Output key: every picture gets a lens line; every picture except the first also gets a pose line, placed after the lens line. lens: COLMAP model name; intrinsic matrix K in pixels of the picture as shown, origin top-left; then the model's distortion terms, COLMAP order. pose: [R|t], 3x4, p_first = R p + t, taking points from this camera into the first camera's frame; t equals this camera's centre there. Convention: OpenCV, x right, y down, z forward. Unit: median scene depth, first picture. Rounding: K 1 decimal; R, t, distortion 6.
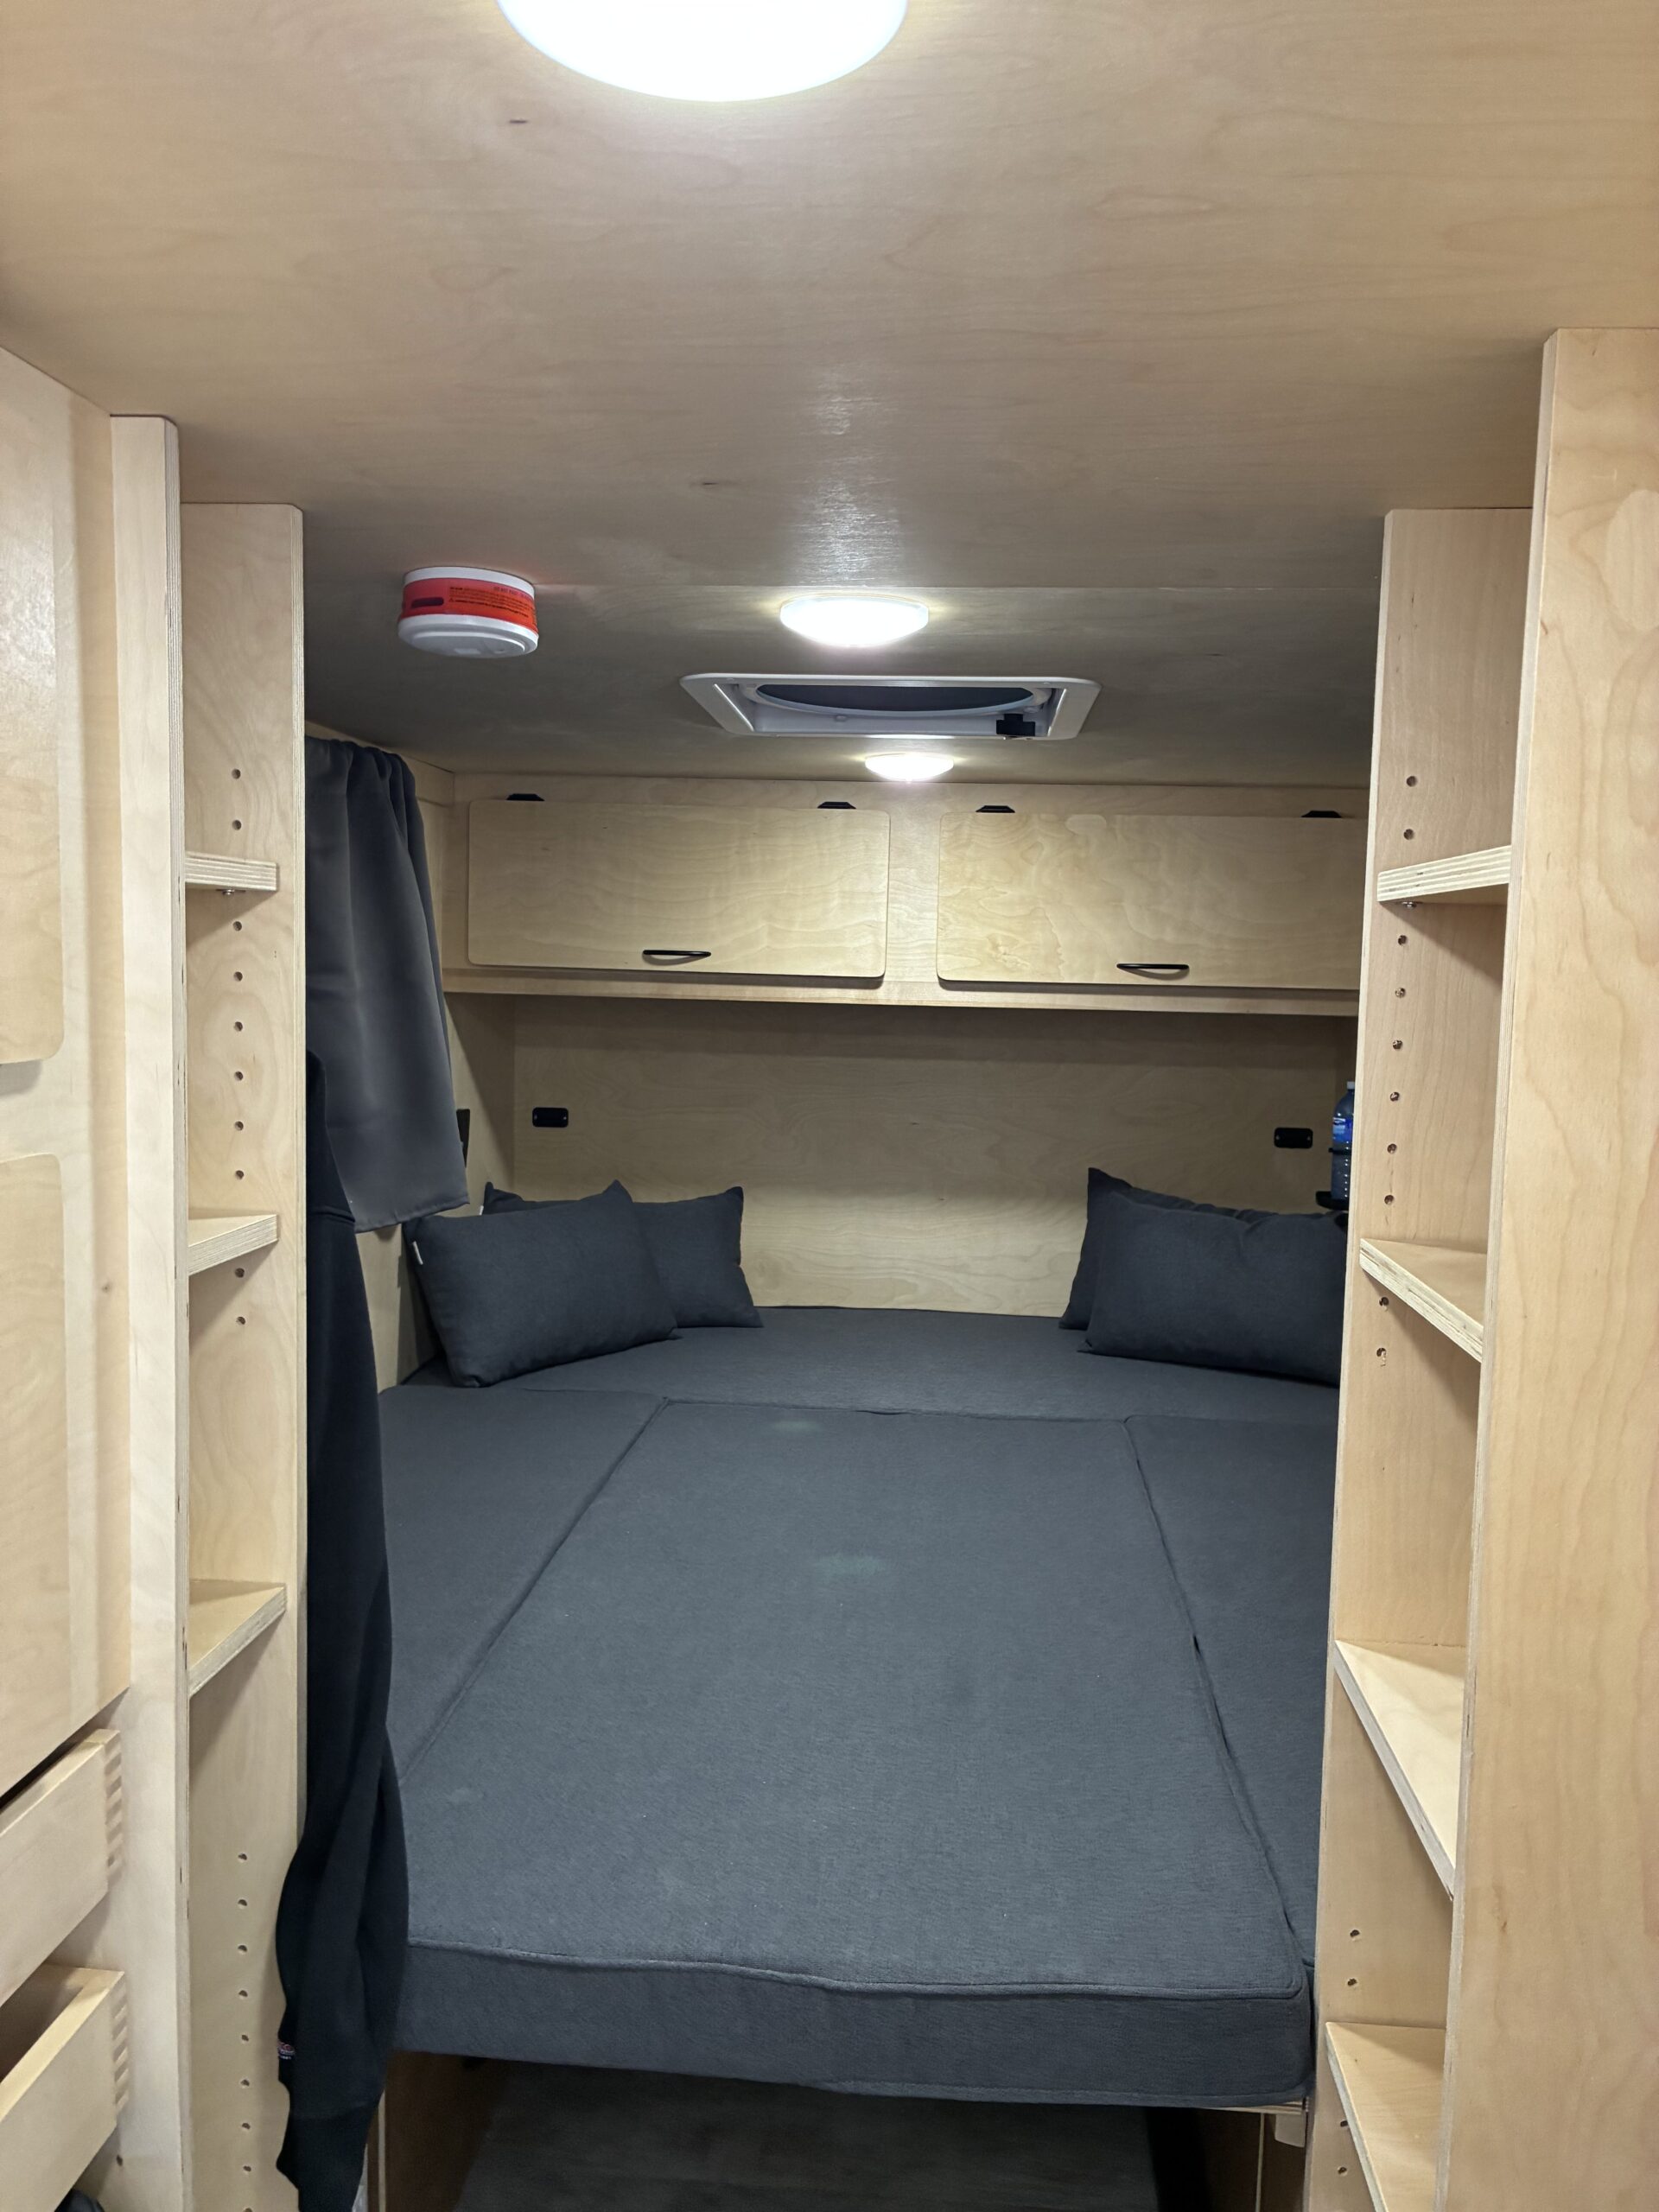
lens RADIAL K [[1679.6, 0, 832.3], [0, 1679.6, 1111.5], [0, 0, 1]] dist [0.017318, -0.025766]
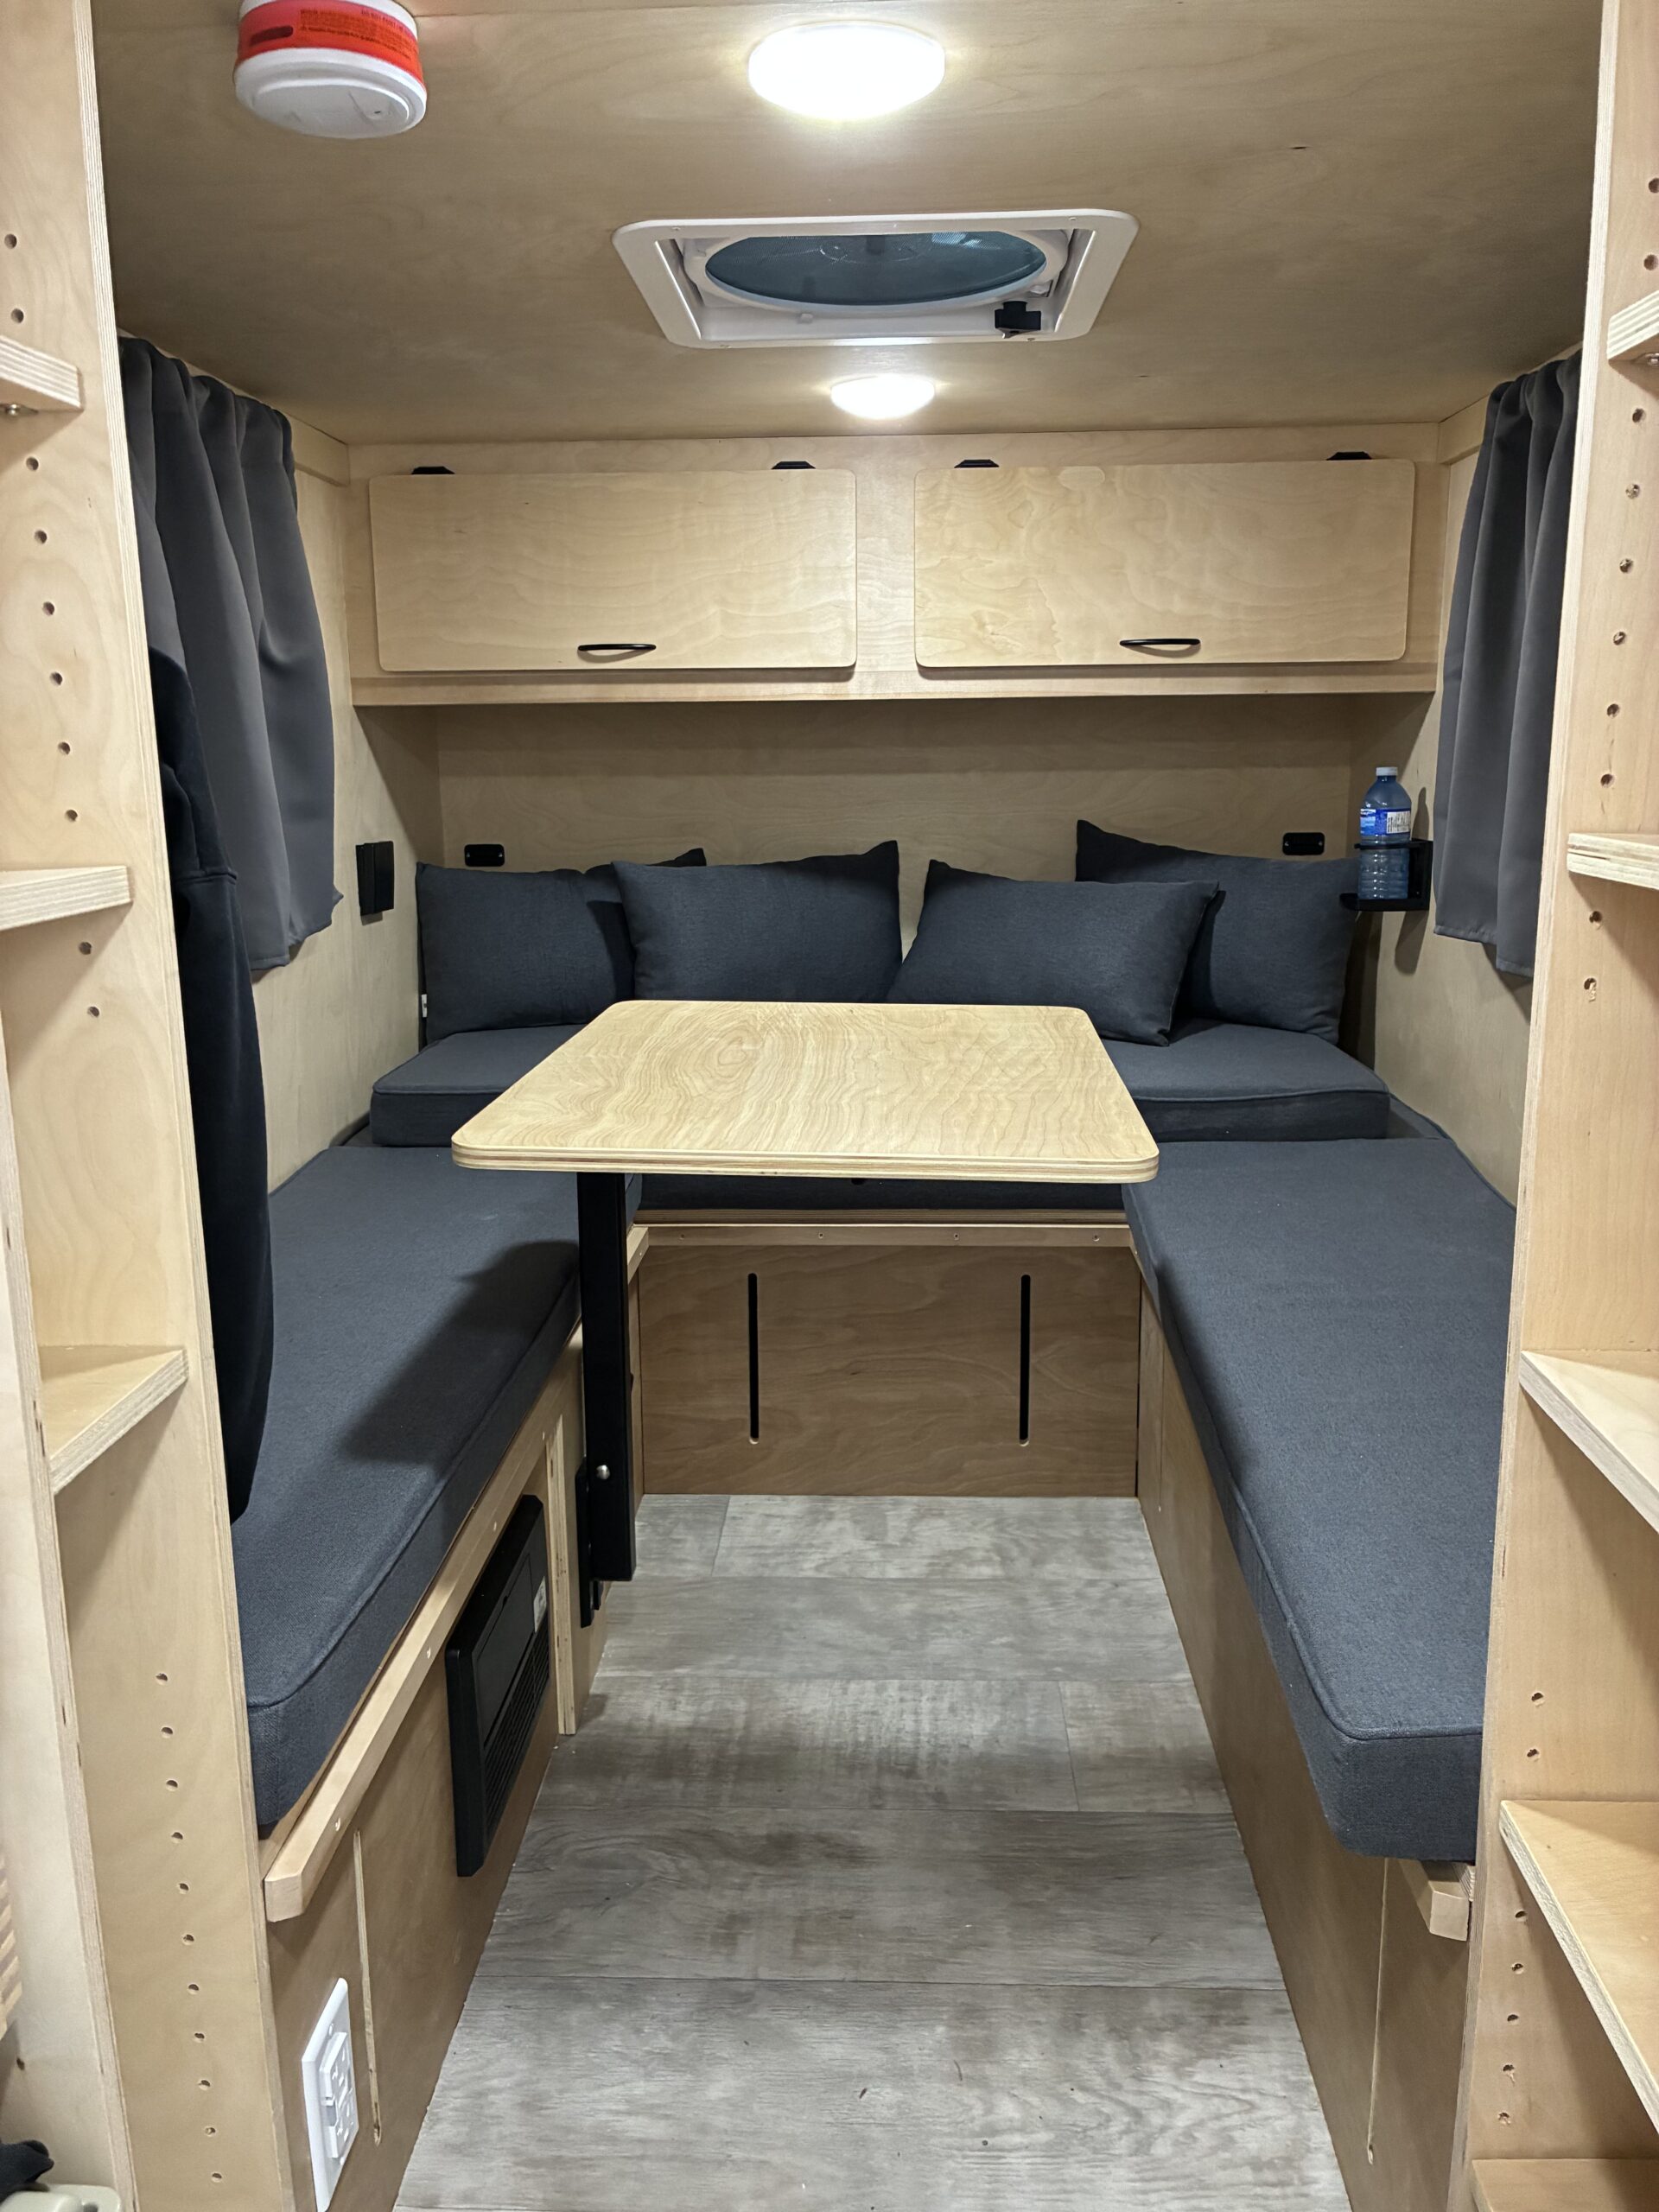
lens RADIAL K [[1679.6, 0, 832.3], [0, 1679.6, 1111.5], [0, 0, 1]] dist [0.017318, -0.025766]
pose [[0.998602, -0.042994, 0.030737, -0.018824], [0.038619, 0.990632, 0.130987, 0.035456], [-0.036081, -0.129617, 0.990907, 0.098822]]
